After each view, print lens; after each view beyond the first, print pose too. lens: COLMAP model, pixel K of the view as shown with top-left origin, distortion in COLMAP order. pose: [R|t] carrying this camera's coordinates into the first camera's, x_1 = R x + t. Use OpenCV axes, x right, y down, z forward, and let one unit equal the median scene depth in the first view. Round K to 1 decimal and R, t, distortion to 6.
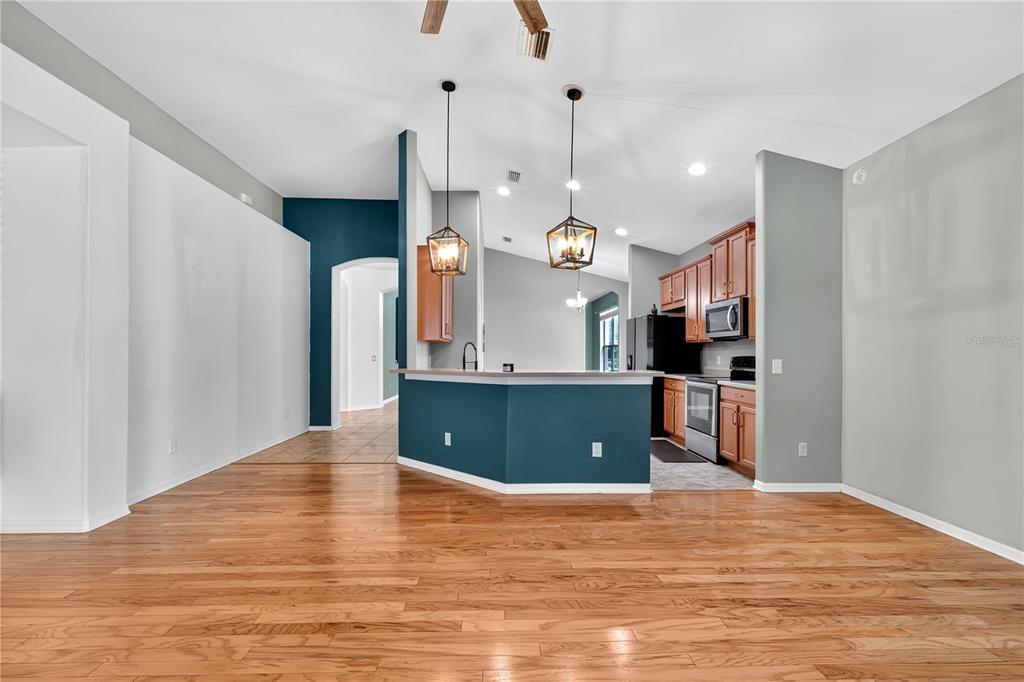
lens RADIAL K [[428.4, 0, 512.9], [0, 428.4, 350.7], [0, 0, 1]] dist [0.001452, -0.000085]
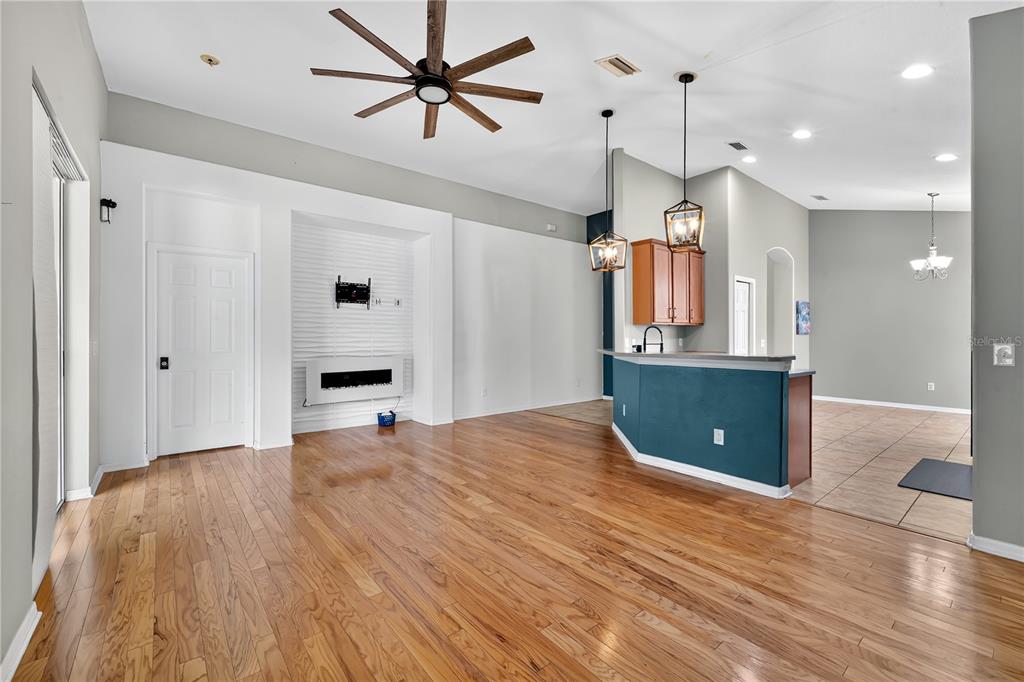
lens RADIAL K [[433.7, 0, 515.0], [0, 433.7, 336.0], [0, 0, 1]] dist [-0.000091, 0.000034]
pose [[0.606351, -0.006170, -0.795173, 0.826976], [0.009161, 0.999958, -0.000773, 0.004699], [0.795144, -0.006816, 0.606382, 0.071061]]
